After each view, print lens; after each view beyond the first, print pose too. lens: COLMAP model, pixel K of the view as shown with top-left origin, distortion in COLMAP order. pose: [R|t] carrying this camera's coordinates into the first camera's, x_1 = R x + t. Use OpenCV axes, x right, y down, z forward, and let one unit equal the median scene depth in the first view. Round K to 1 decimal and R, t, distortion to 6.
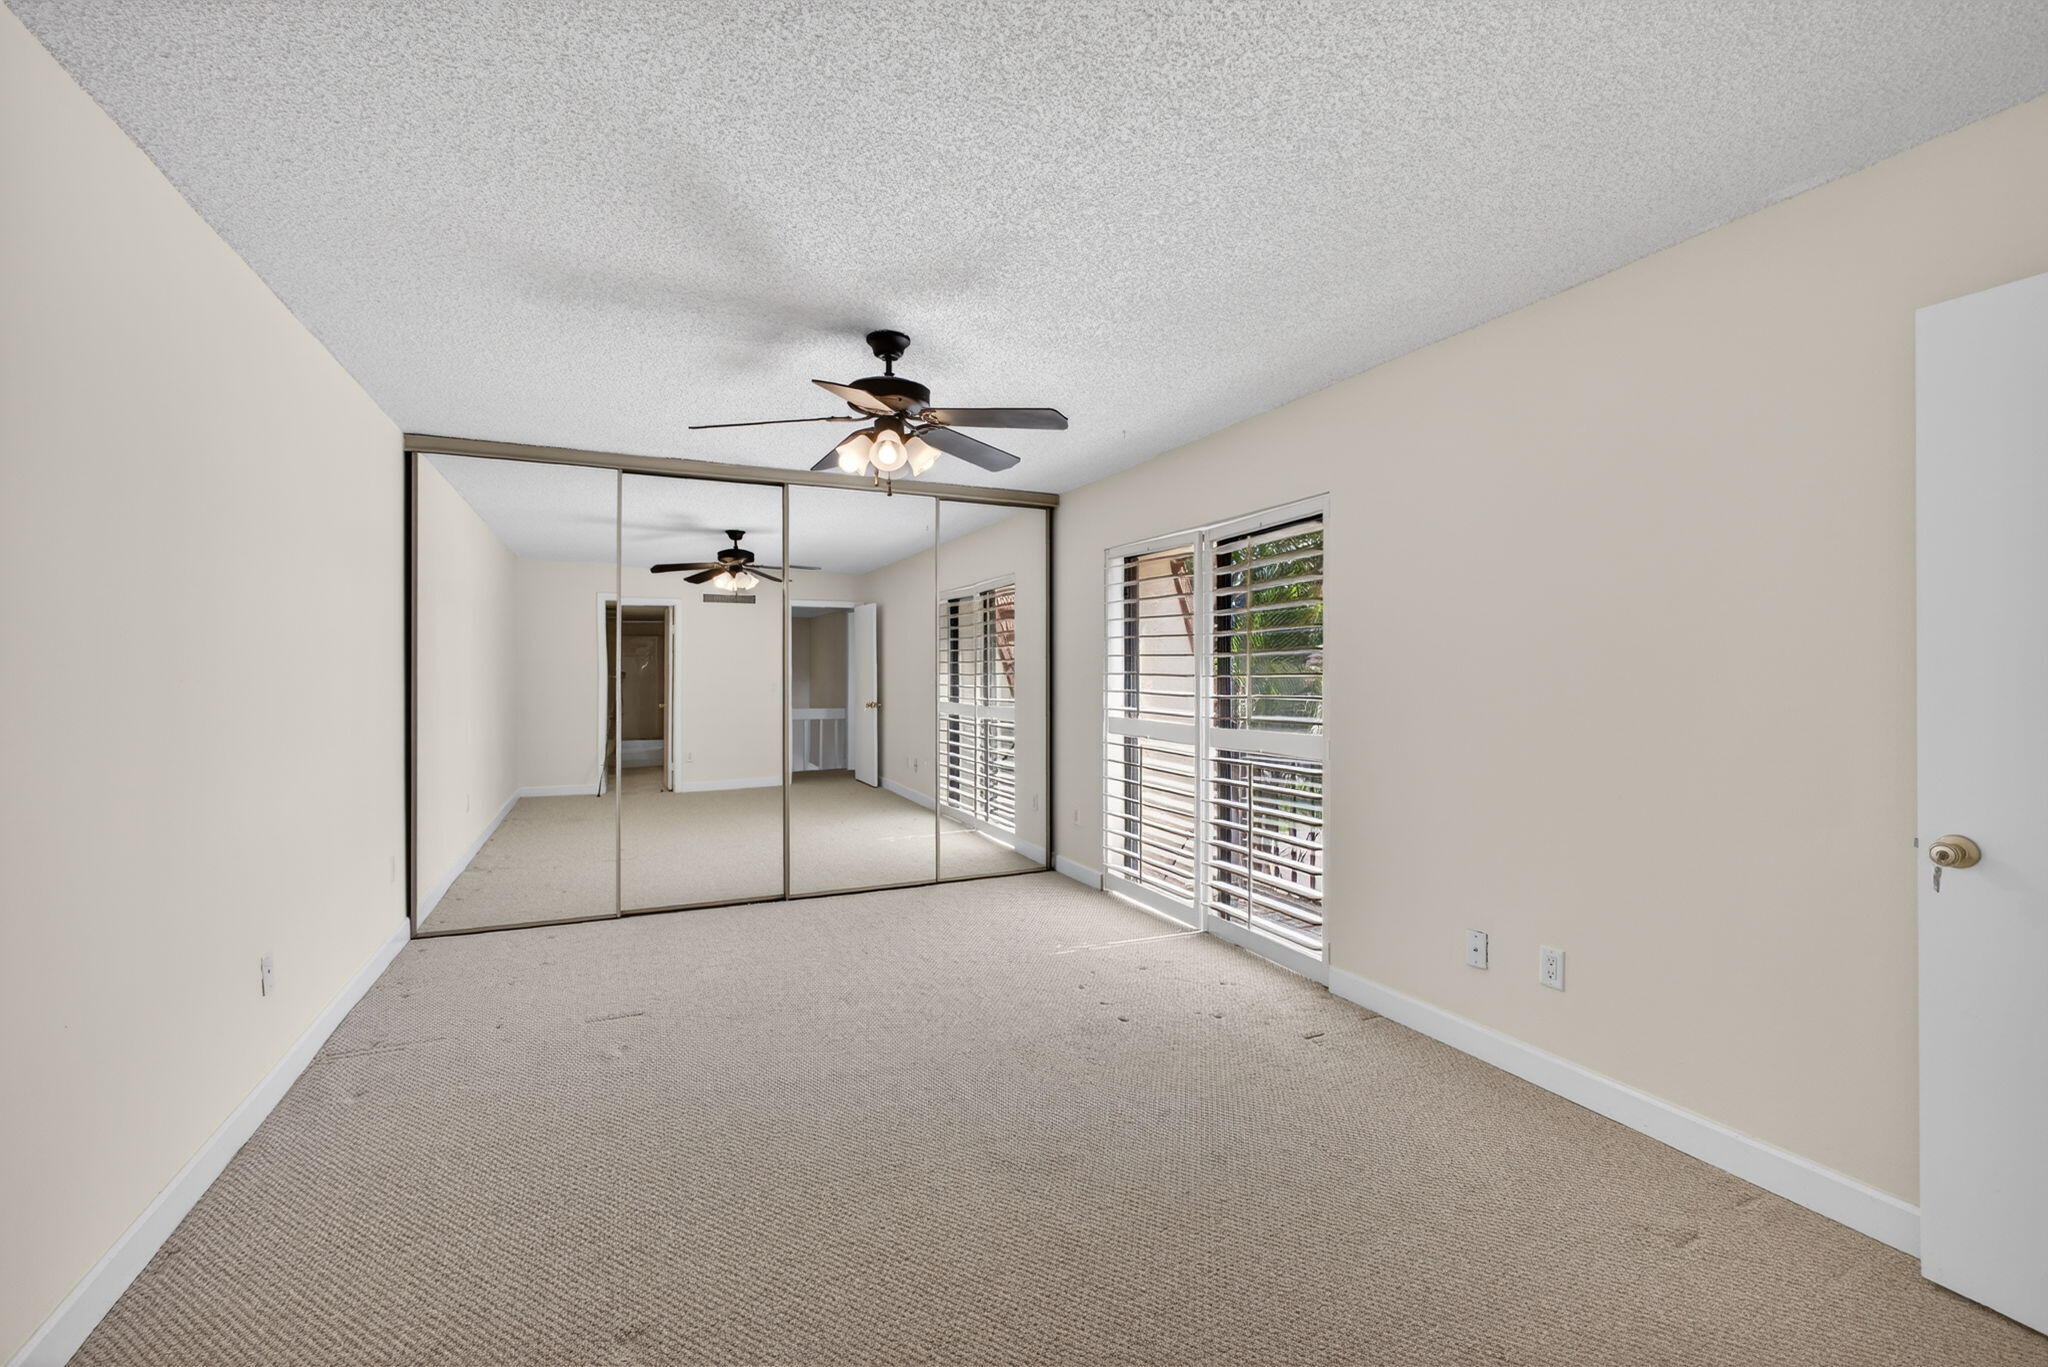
lens RADIAL K [[873.3, 0, 1032.1], [0, 873.3, 672.9], [0, 0, 1]] dist [-0.007794, 0.003439]
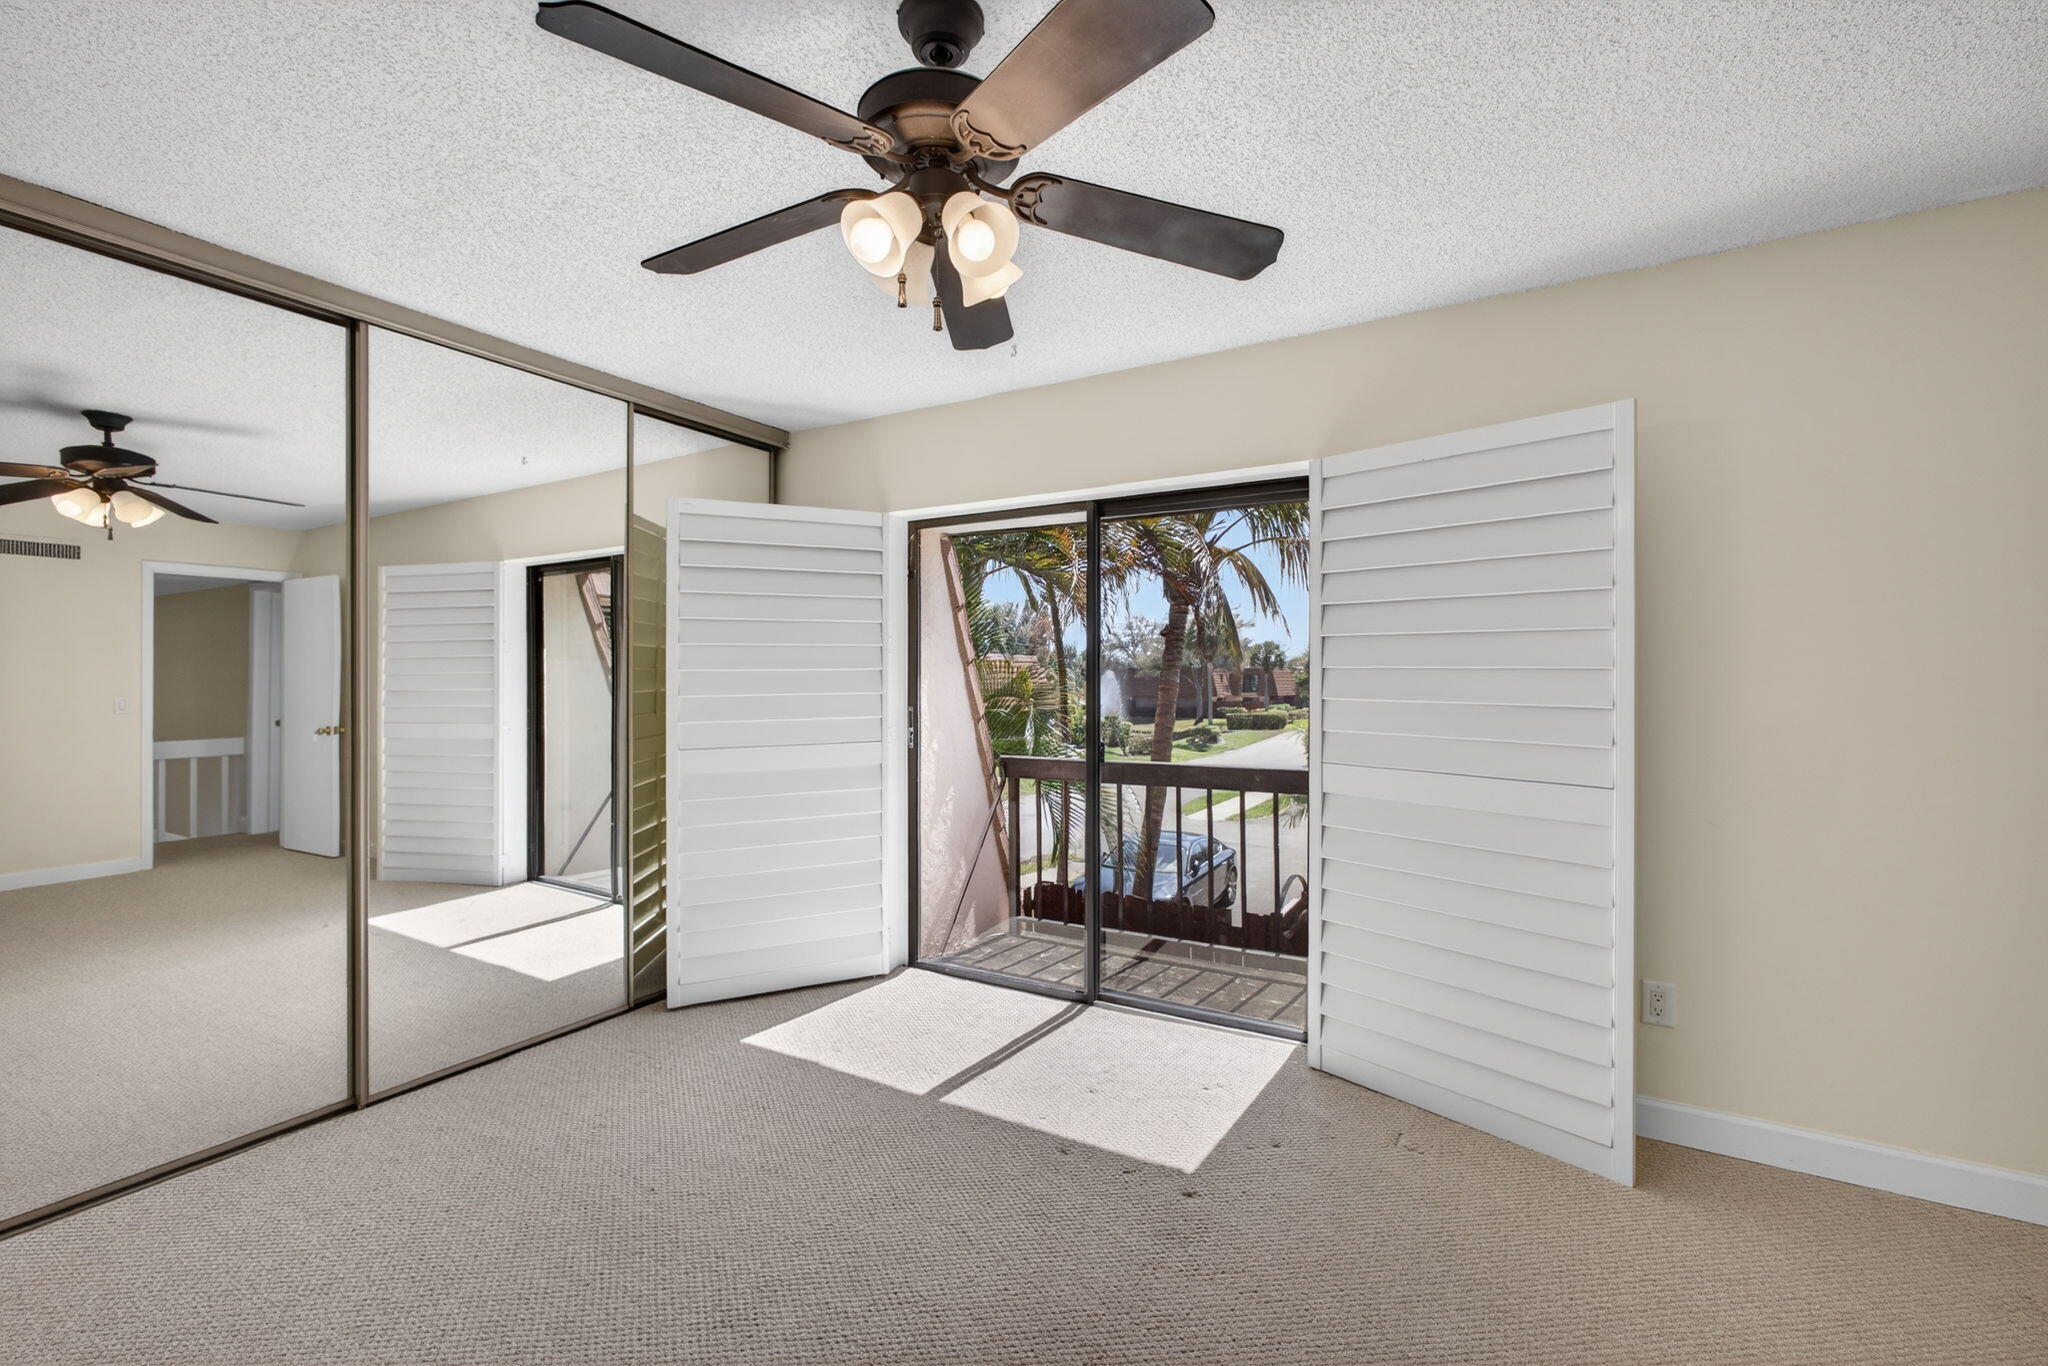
lens RADIAL K [[873.3, 0, 1015.0], [0, 873.3, 679.5], [0, 0, 1]] dist [-0.007794, 0.003439]
pose [[0.819997, 0.002891, 0.572360, -0.188617], [0.001201, 0.999976, -0.006772, 0.003805], [-0.572366, 0.006240, 0.819975, 0.247739]]
